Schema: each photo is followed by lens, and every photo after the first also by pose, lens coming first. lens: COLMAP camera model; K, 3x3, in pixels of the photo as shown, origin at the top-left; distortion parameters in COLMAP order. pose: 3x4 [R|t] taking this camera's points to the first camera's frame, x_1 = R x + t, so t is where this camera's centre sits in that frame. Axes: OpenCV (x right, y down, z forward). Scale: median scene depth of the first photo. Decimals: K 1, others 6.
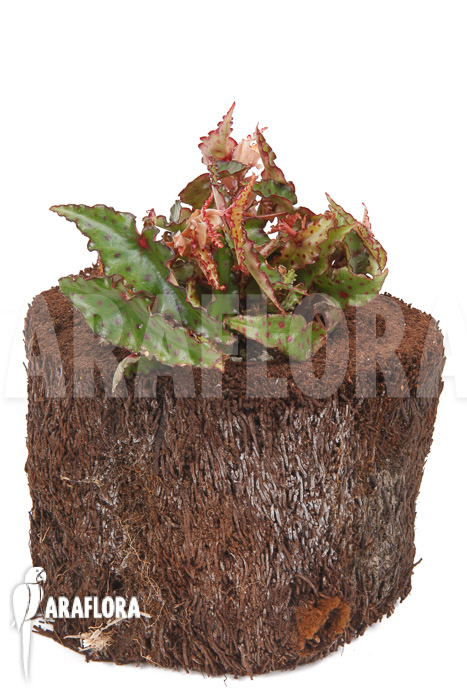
lens RADIAL K [[1194.9, 0, 233.2], [0, 1194.9, 348.7], [0, 0, 1]] dist [-0.051763, 0.000000]
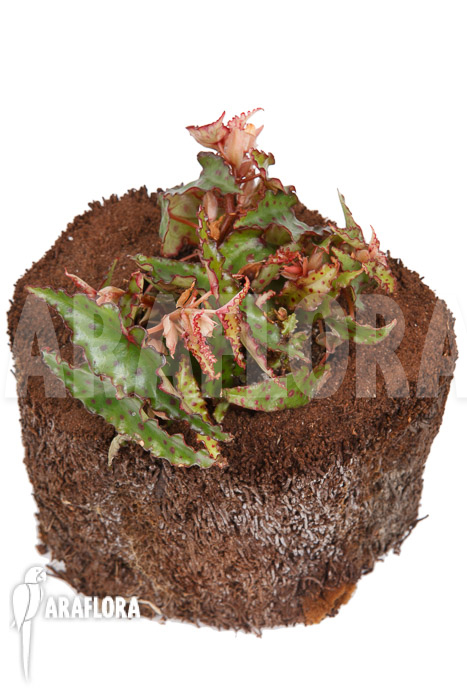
lens RADIAL K [[1282.5, 0, 265.2], [0, 1282.5, 396.2], [0, 0, 1]] dist [-0.042589, 0.000000]
pose [[0.999530, -0.029324, 0.008904, 0.017195], [0.023416, 0.918209, 0.395403, -0.403119], [-0.019770, -0.395008, 0.918465, 0.063730]]
